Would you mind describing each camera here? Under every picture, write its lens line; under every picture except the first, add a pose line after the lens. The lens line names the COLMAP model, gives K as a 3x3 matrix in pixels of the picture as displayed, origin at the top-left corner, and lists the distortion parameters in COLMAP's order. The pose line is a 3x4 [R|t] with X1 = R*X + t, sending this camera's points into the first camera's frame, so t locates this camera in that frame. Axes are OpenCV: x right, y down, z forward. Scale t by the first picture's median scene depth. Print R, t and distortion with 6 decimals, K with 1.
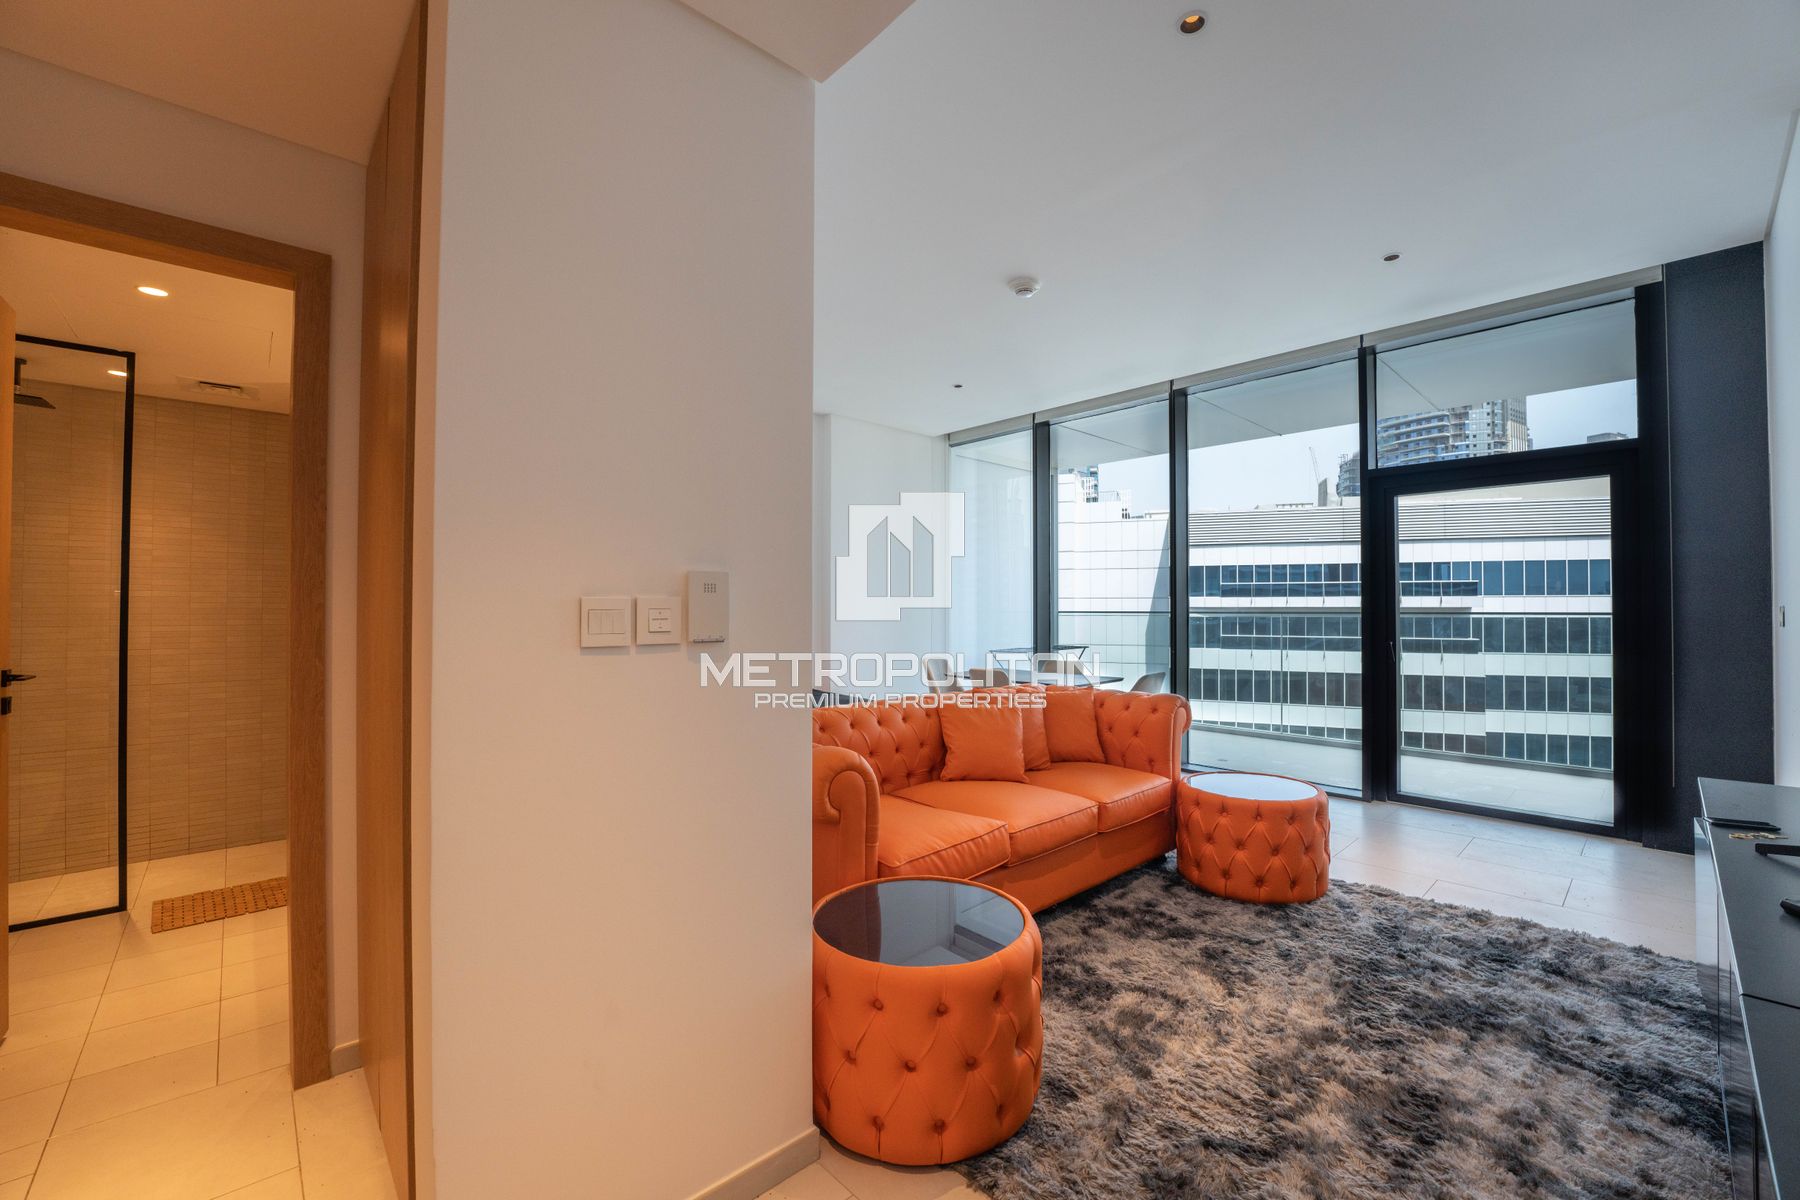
lens RADIAL K [[731.0, 0, 894.2], [0, 731.0, 600.0], [0, 0, 1]] dist [-0.030132, 0.003886]
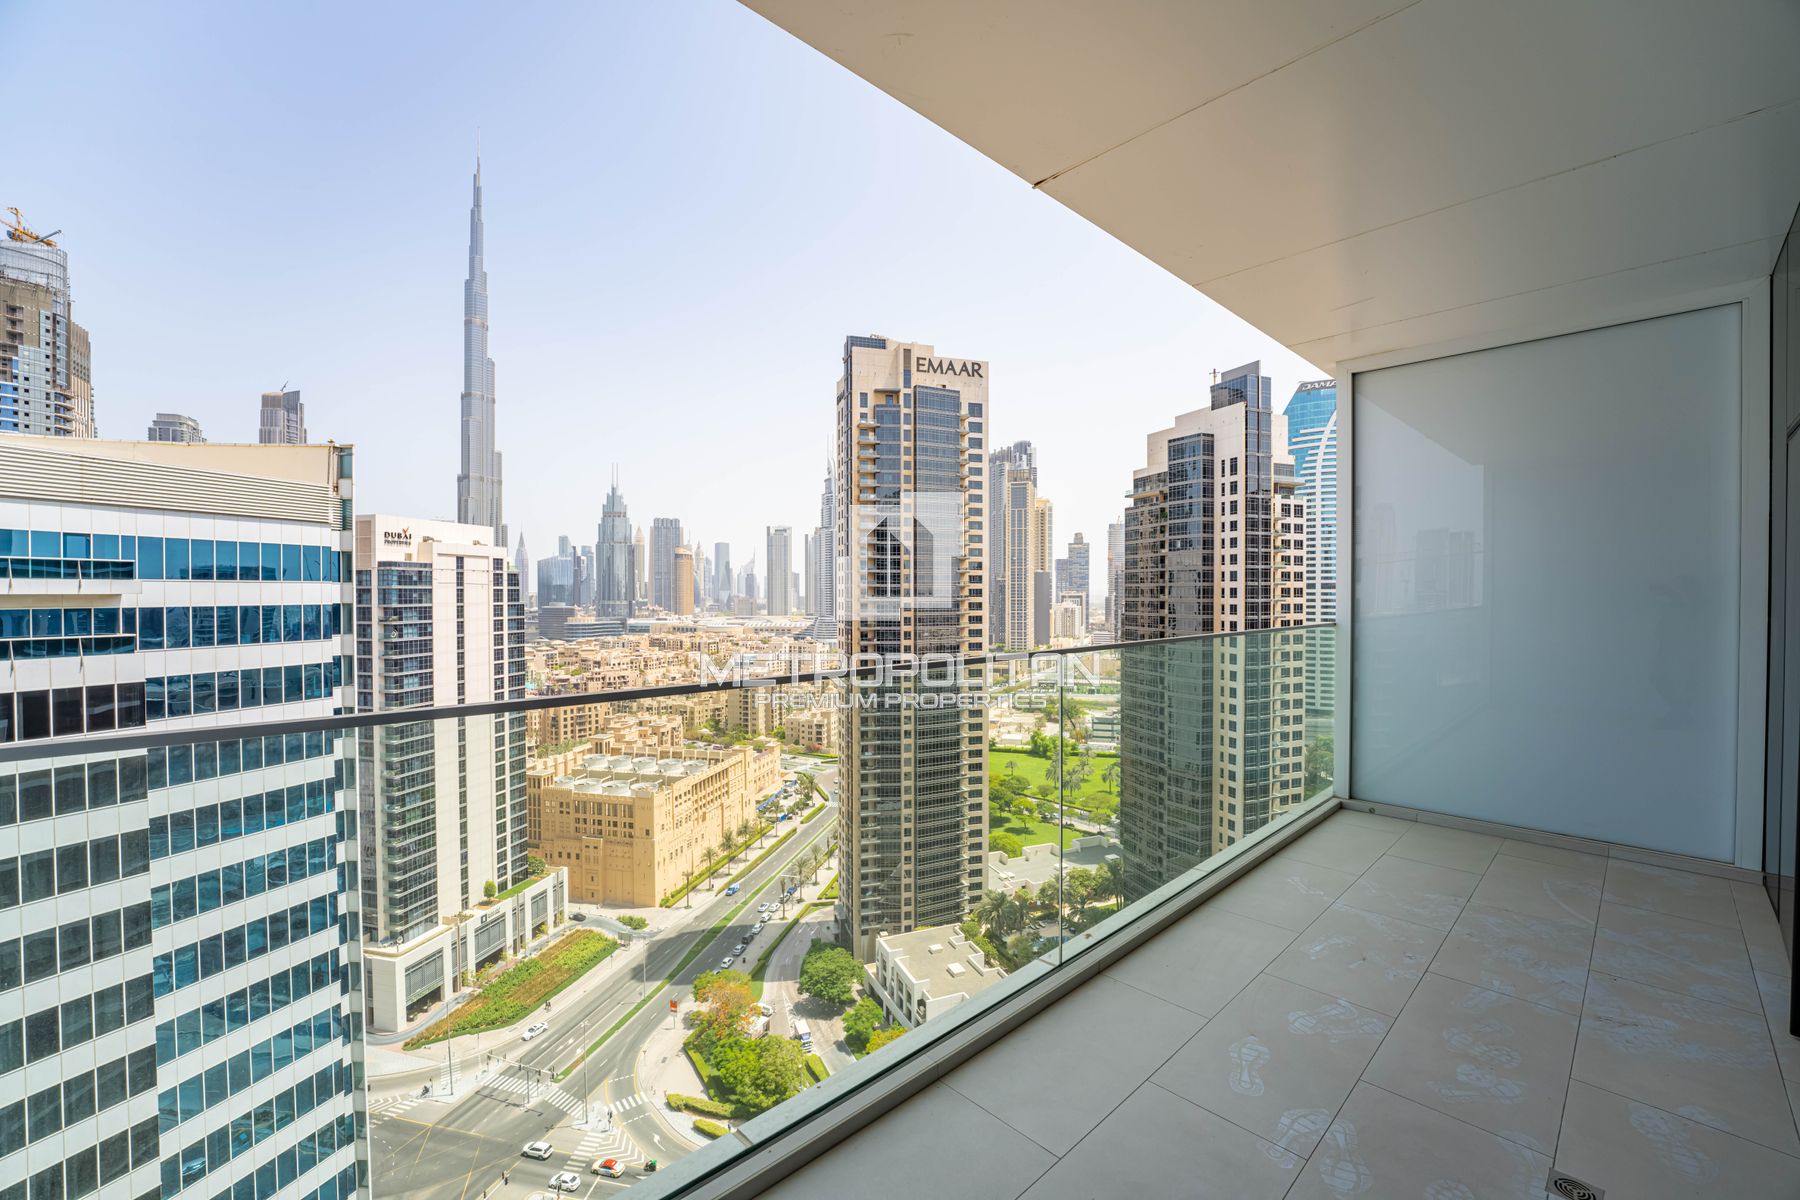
lens RADIAL K [[730.7, 0, 895.7], [0, 730.7, 600.3], [0, 0, 1]] dist [-0.031067, 0.004586]
pose [[-0.013718, -0.012105, 0.999833, 0.347834], [-0.011200, 0.999866, 0.011952, -0.024079], [-0.999843, -0.011034, -0.013852, 2.402752]]
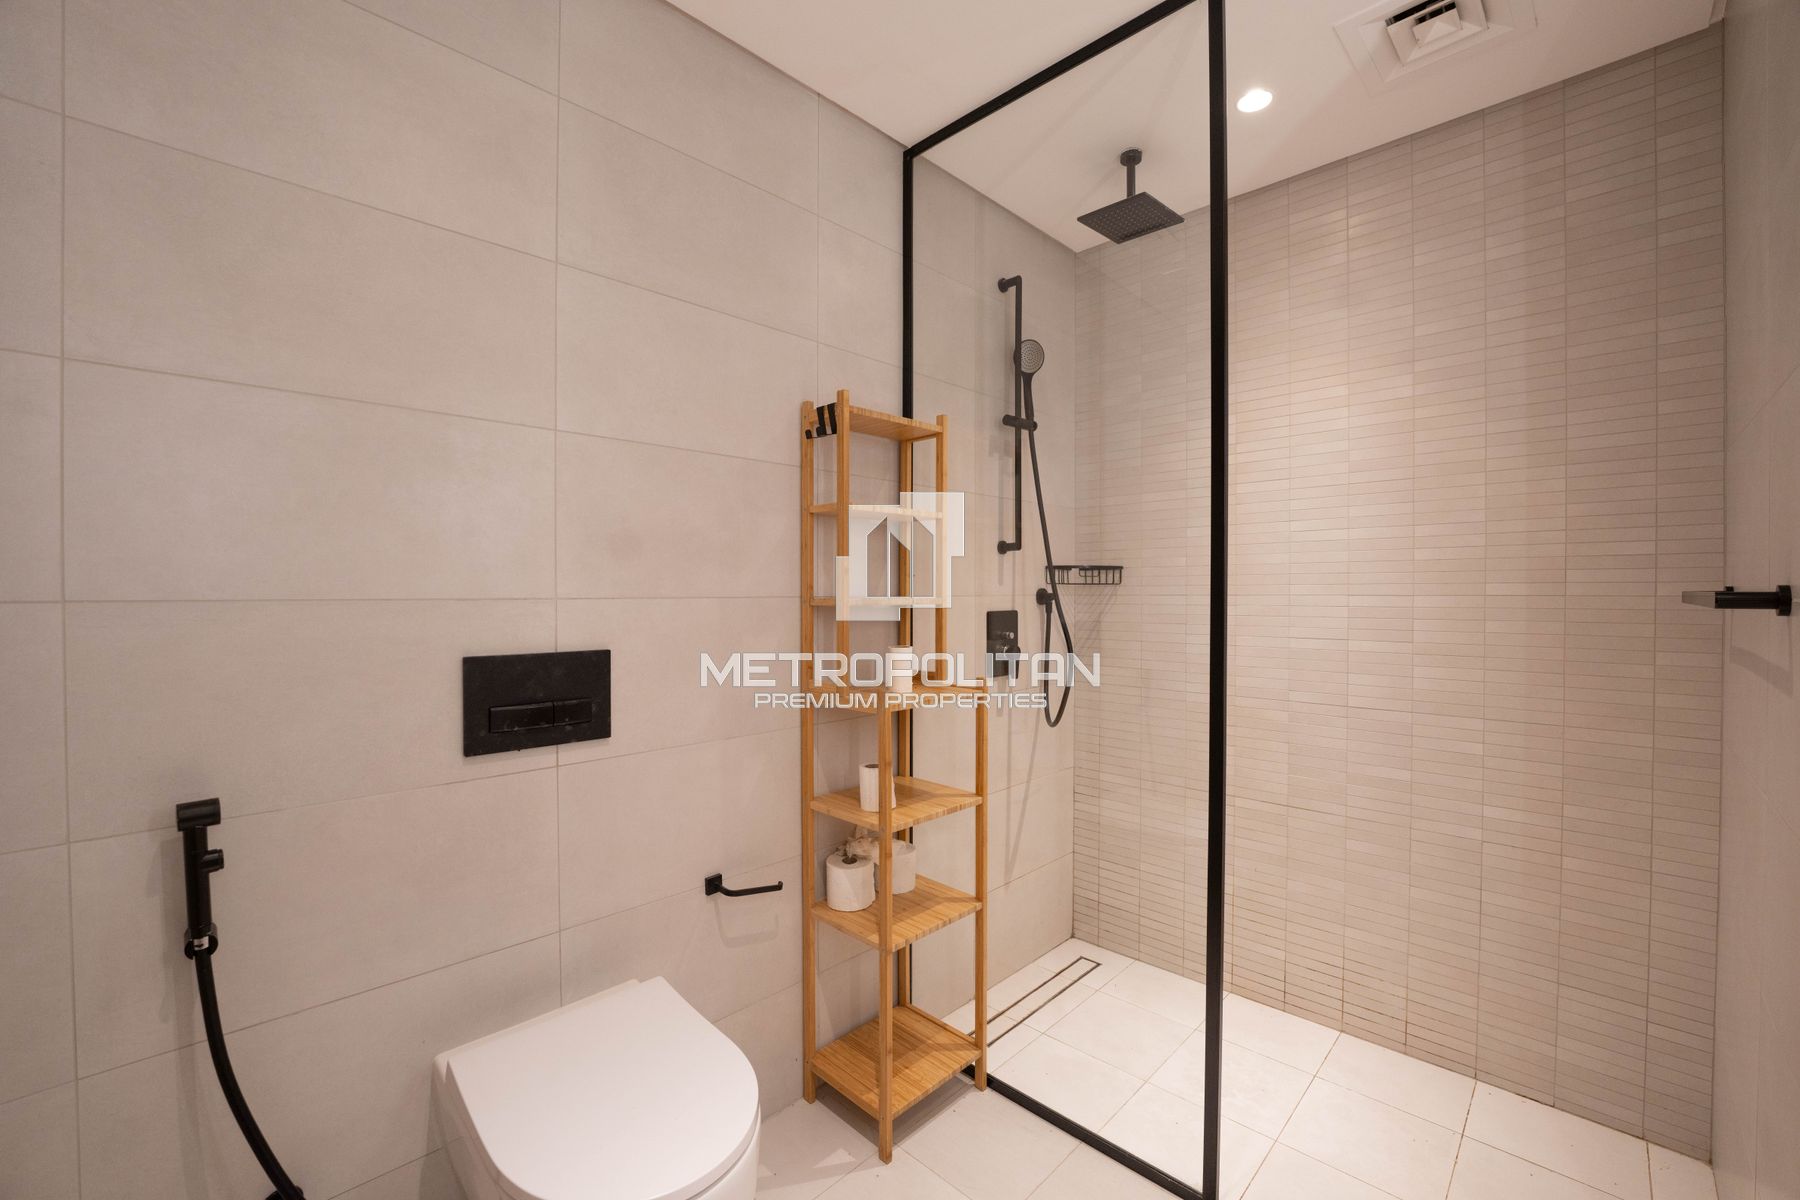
lens RADIAL K [[731.0, 0, 894.2], [0, 731.0, 600.0], [0, 0, 1]] dist [-0.030132, 0.003886]
pose [[0.050084, 0.008968, -0.998705, -0.599028], [0.015435, 0.999833, 0.009753, 0.033405], [0.998626, -0.015904, 0.049937, 0.723079]]
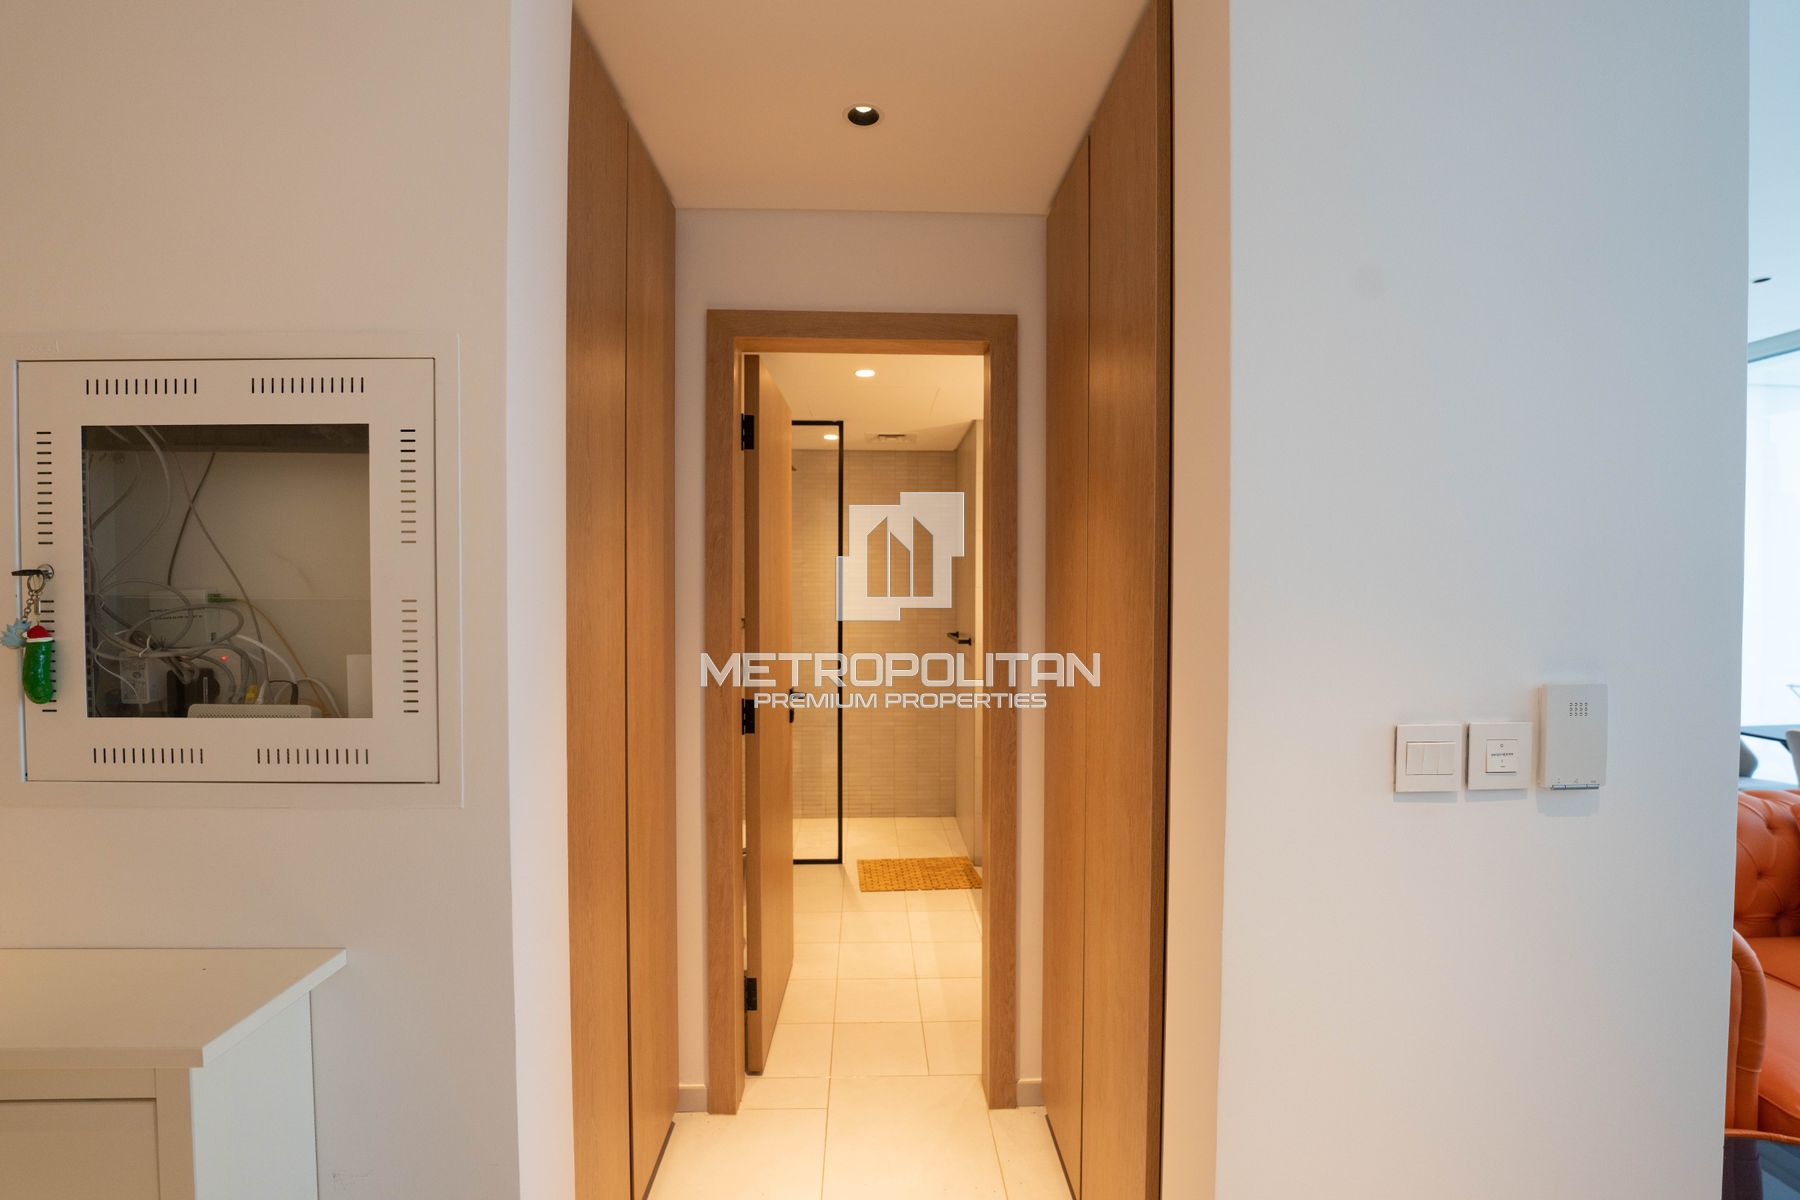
lens RADIAL K [[754.7, 0, 900.3], [0, 754.7, 602.2], [0, 0, 1]] dist [-0.032478, 0.004150]
pose [[0.767192, 0.011604, -0.641313, -0.135747], [0.007922, 0.999589, 0.027563, -0.062584], [0.641369, -0.026227, 0.766784, 0.039722]]
